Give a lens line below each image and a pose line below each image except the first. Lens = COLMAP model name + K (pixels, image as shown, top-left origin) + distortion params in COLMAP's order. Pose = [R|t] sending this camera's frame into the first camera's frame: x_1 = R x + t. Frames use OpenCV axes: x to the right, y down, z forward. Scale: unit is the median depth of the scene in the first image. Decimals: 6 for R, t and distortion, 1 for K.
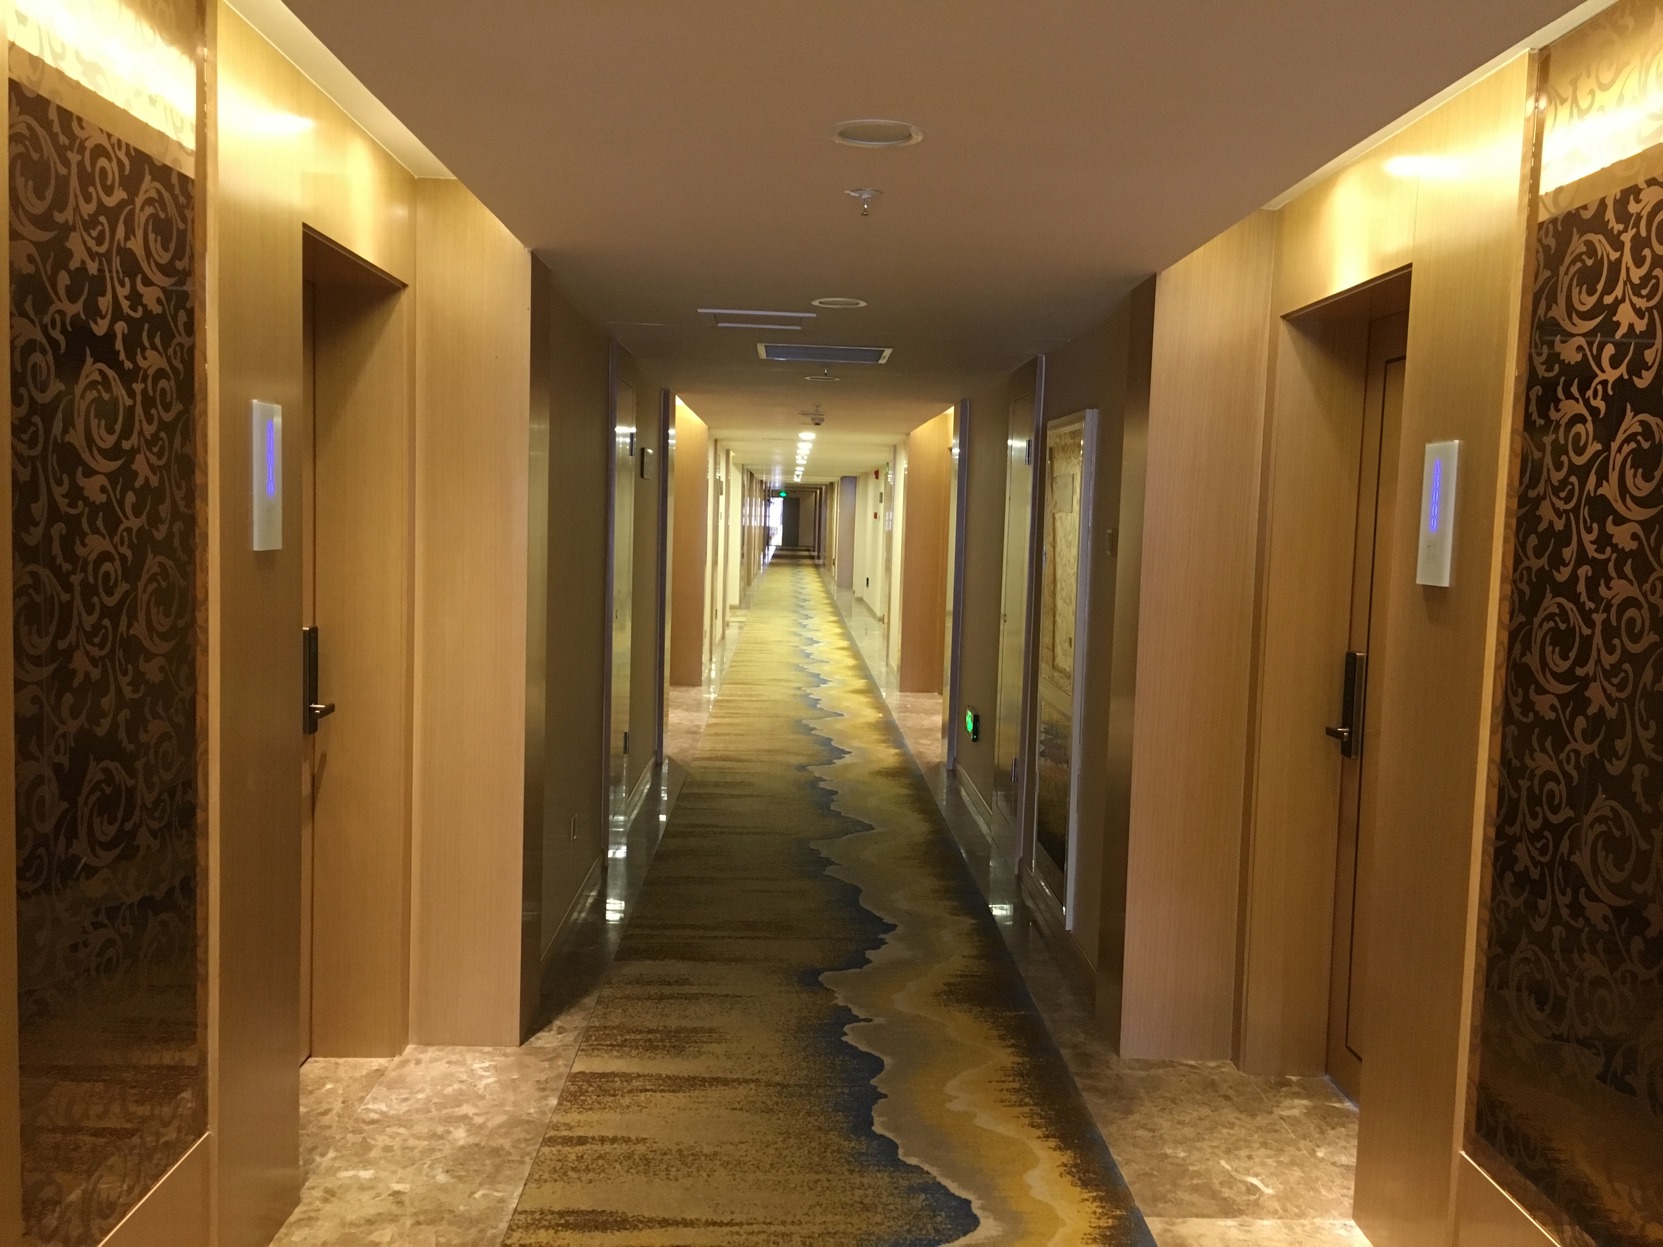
lens RADIAL K [[1414.9, 0, 831.5], [0, 1414.9, 623.5], [0, 0, 1]] dist [0.084246, -0.118176]
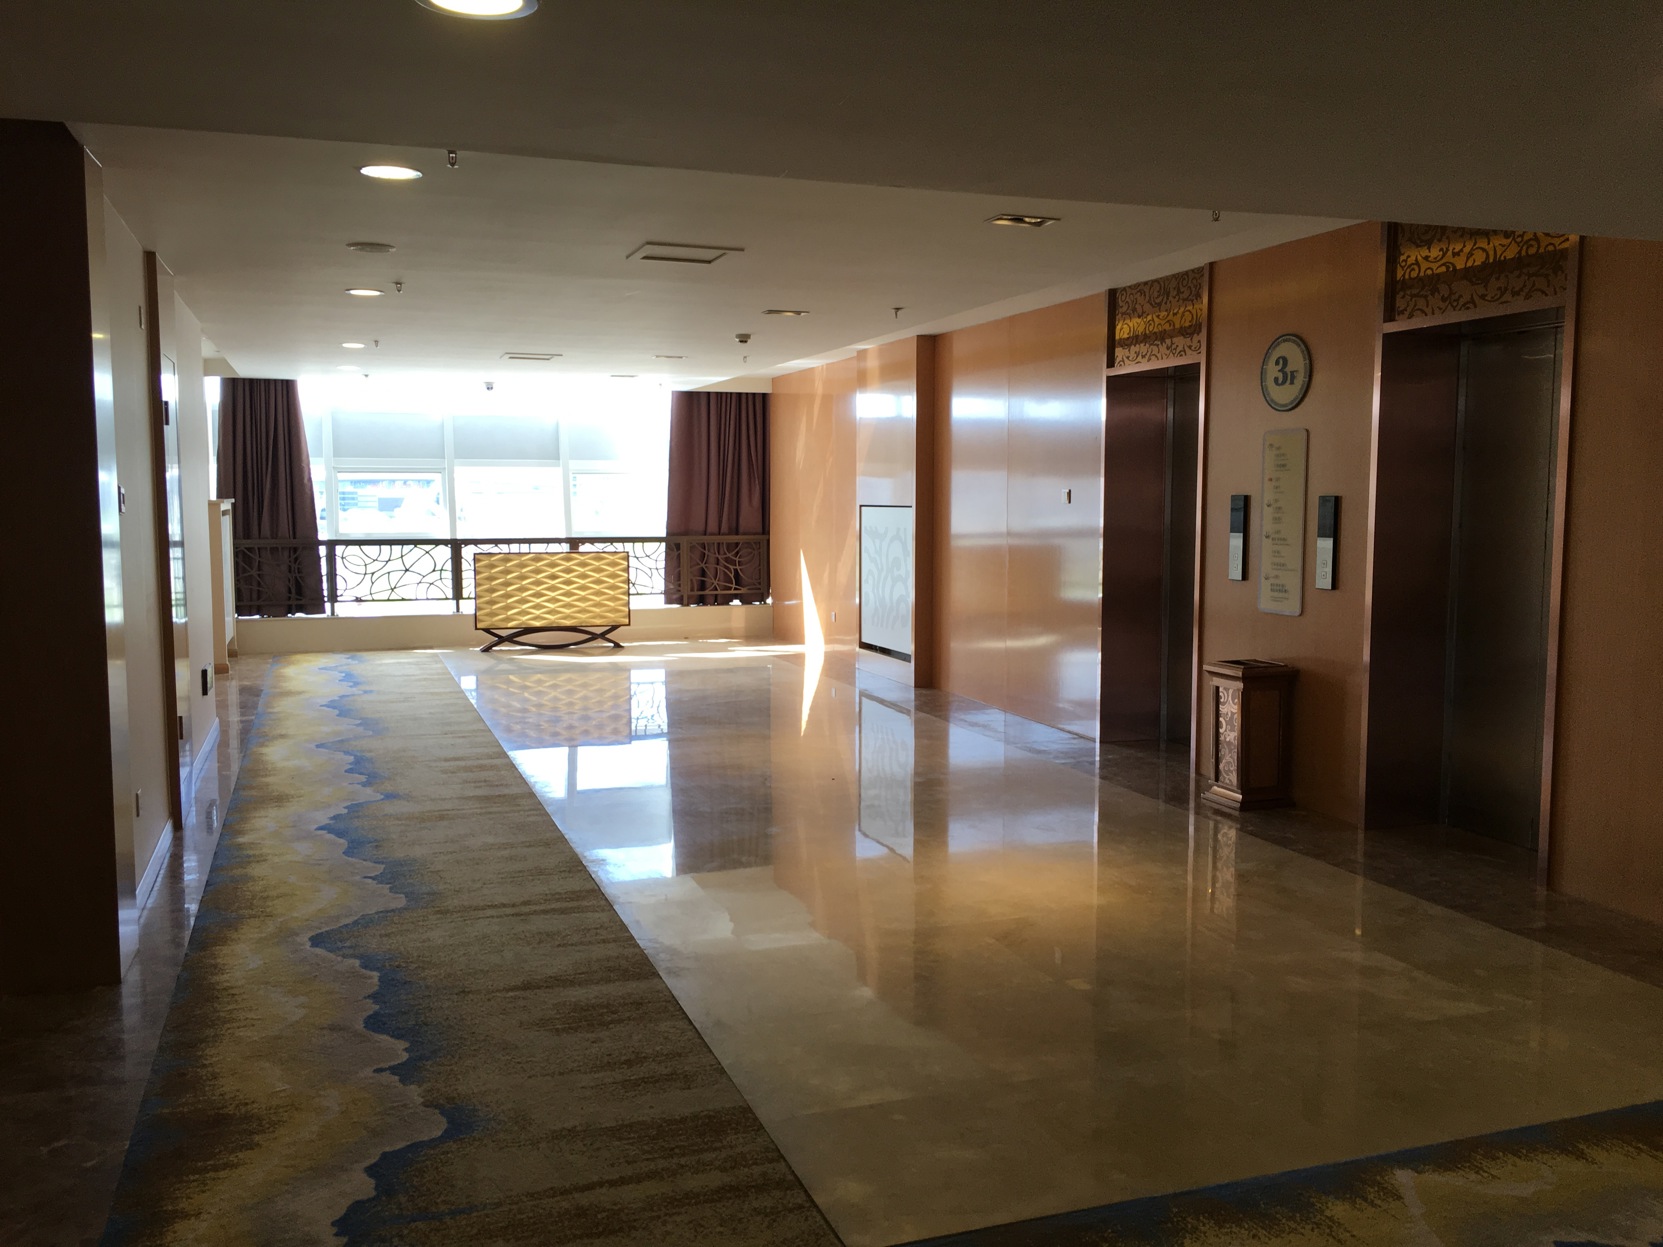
lens RADIAL K [[1414.9, 0, 831.5], [0, 1414.9, 623.5], [0, 0, 1]] dist [0.084246, -0.118176]
pose [[-0.952029, -0.004251, -0.305980, 0.028179], [-0.055647, 0.985637, 0.159447, -0.123184], [0.300907, 0.168825, -0.938591, 1.694713]]
